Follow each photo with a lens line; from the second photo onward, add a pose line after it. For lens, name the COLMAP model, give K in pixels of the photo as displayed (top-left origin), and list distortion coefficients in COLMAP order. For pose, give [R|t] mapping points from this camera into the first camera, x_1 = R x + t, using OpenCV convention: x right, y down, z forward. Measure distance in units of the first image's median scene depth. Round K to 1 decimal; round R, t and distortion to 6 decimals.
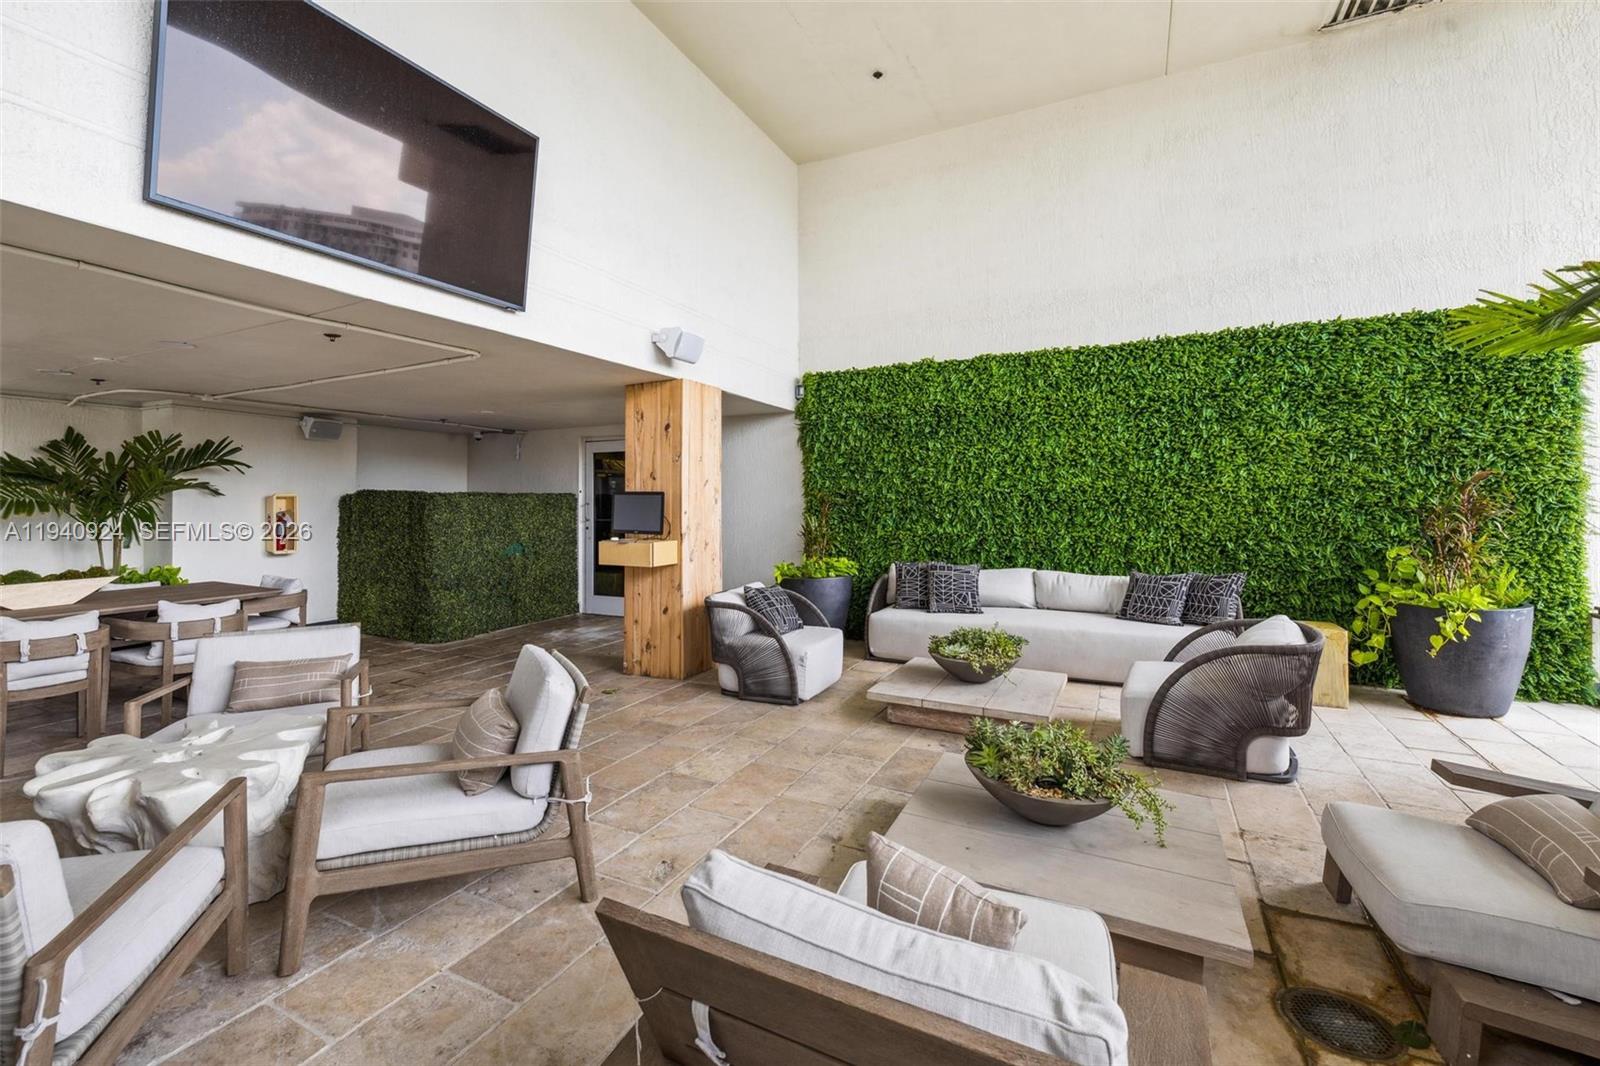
lens RADIAL K [[685.9, 0, 790.4], [0, 685.9, 495.0], [0, 0, 1]] dist [-0.000379, -0.000089]
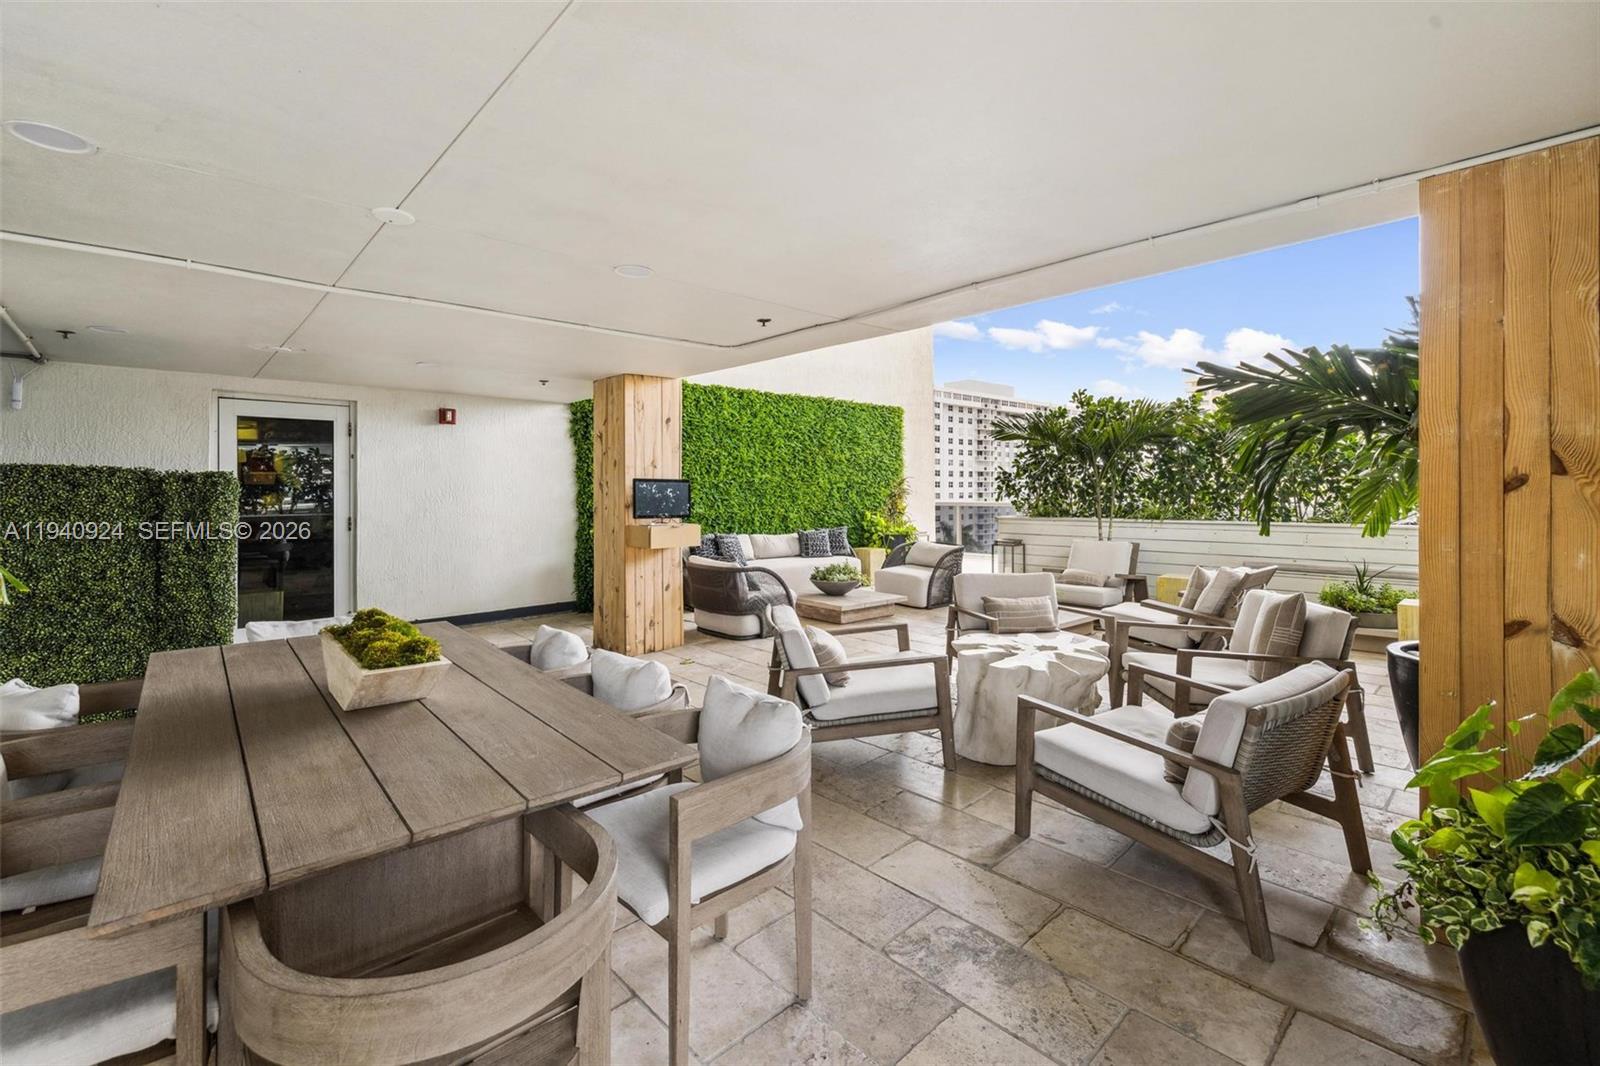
lens RADIAL K [[685.9, 0, 790.4], [0, 685.9, 495.0], [0, 0, 1]] dist [-0.000379, -0.000089]
pose [[0.343223, -0.003378, 0.939248, -1.129880], [-0.006896, 0.999958, 0.006116, 0.012116], [-0.939229, -0.008576, 0.343185, 0.432133]]
